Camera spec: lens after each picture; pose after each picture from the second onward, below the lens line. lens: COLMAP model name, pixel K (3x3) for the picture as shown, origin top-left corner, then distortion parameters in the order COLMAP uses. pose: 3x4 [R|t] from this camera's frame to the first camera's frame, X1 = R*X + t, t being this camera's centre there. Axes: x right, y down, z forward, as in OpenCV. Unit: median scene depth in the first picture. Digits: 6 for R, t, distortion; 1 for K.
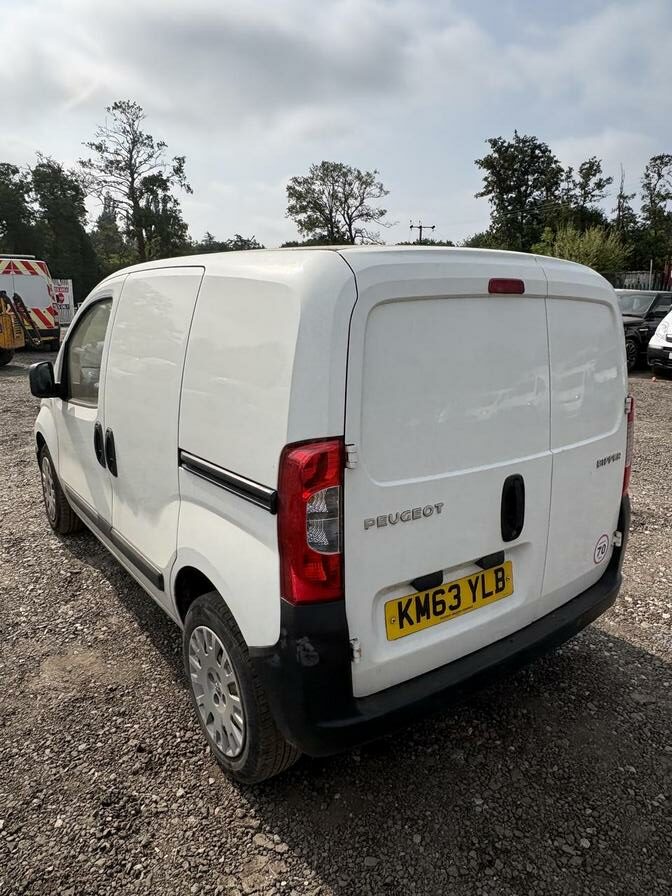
lens RADIAL K [[593.6, 0, 339.7], [0, 593.6, 442.8], [0, 0, 1]] dist [-0.002192, 0.004191]
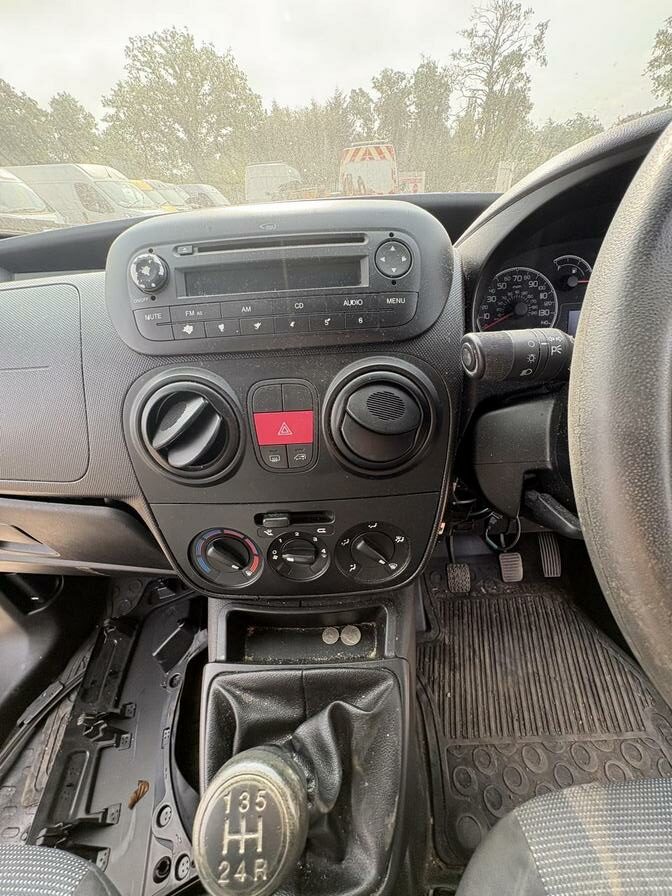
lens RADIAL K [[357.0, 0, 335.2], [0, 357.0, 447.1], [0, 0, 1]] dist [0.002621, -0.000831]
pose [[0.803360, 0.290807, -0.519657, -0.014528], [-0.074389, 0.914822, 0.396946, -0.009825], [0.590829, -0.280234, 0.756565, 0.079646]]
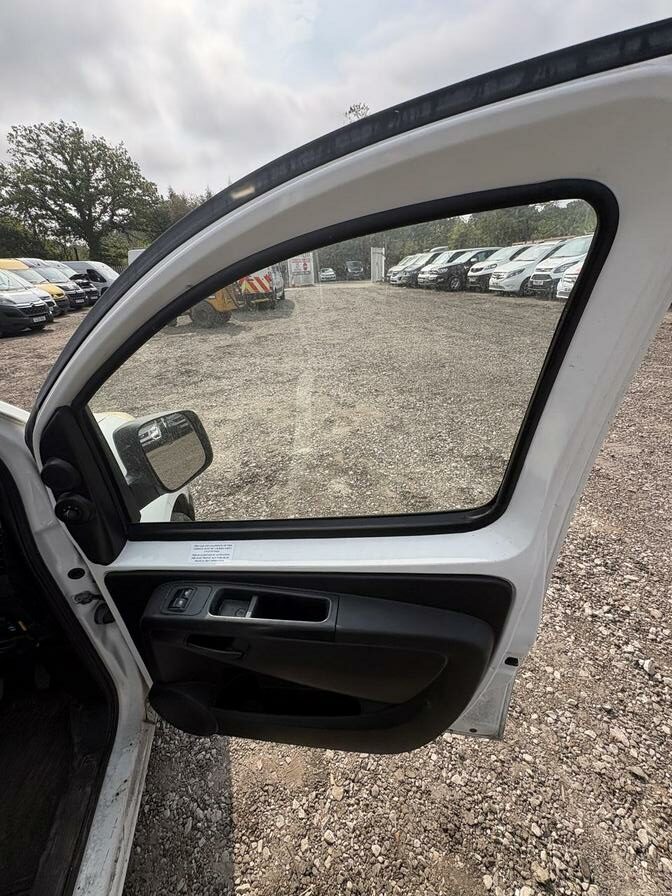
lens RADIAL K [[357.0, 0, 335.2], [0, 357.0, 447.1], [0, 0, 1]] dist [0.002621, -0.000831]
pose [[0.913369, 0.136409, -0.383602, 0.011277], [-0.039859, 0.967635, 0.249185, -0.020116], [0.405178, -0.212308, 0.889245, 0.087507]]
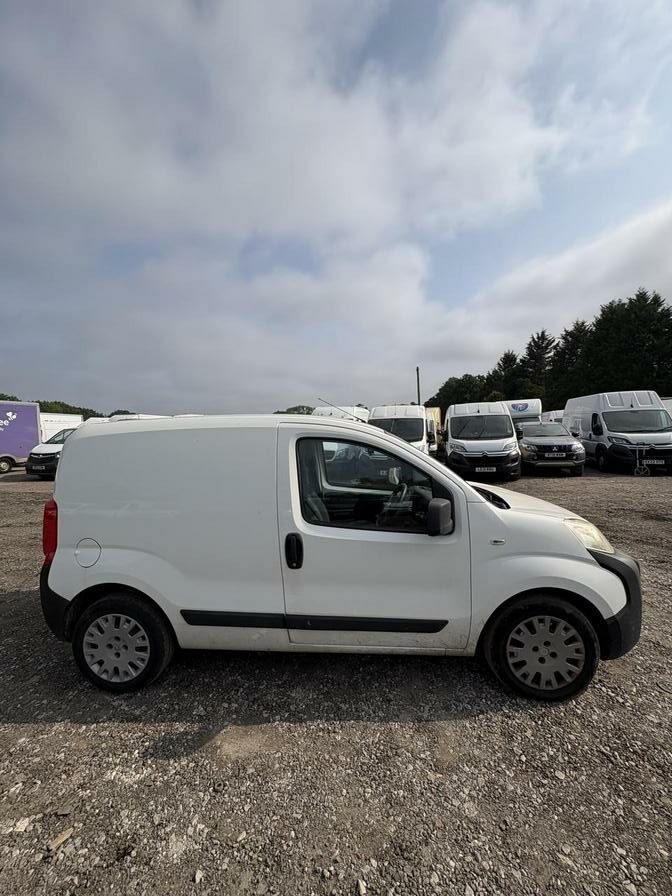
lens RADIAL K [[357.0, 0, 335.2], [0, 357.0, 447.1], [0, 0, 1]] dist [0.002621, -0.000831]
pose [[-0.646272, 0.037185, -0.762201, 0.037606], [-0.163015, 0.969029, 0.185495, -0.027448], [0.745492, 0.244130, -0.620195, 0.112021]]
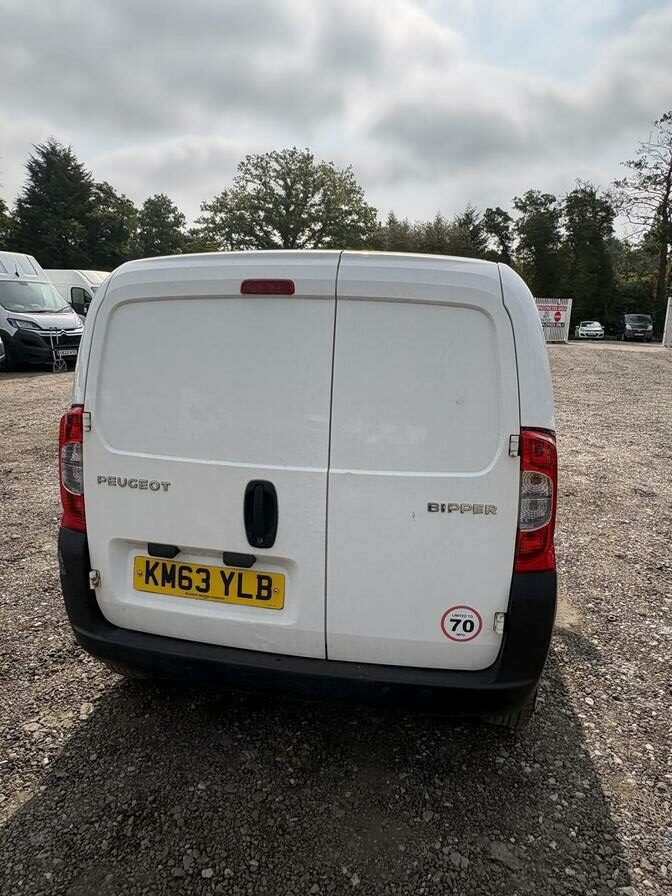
lens RADIAL K [[594.8, 0, 339.4], [0, 594.8, 445.7], [0, 0, 1]] dist [-0.003450, 0.003349]
pose [[0.676183, 0.165648, -0.717870, 0.043761], [-0.185418, 0.981294, 0.051783, -0.003082], [0.713019, 0.098091, 0.694249, 0.016714]]
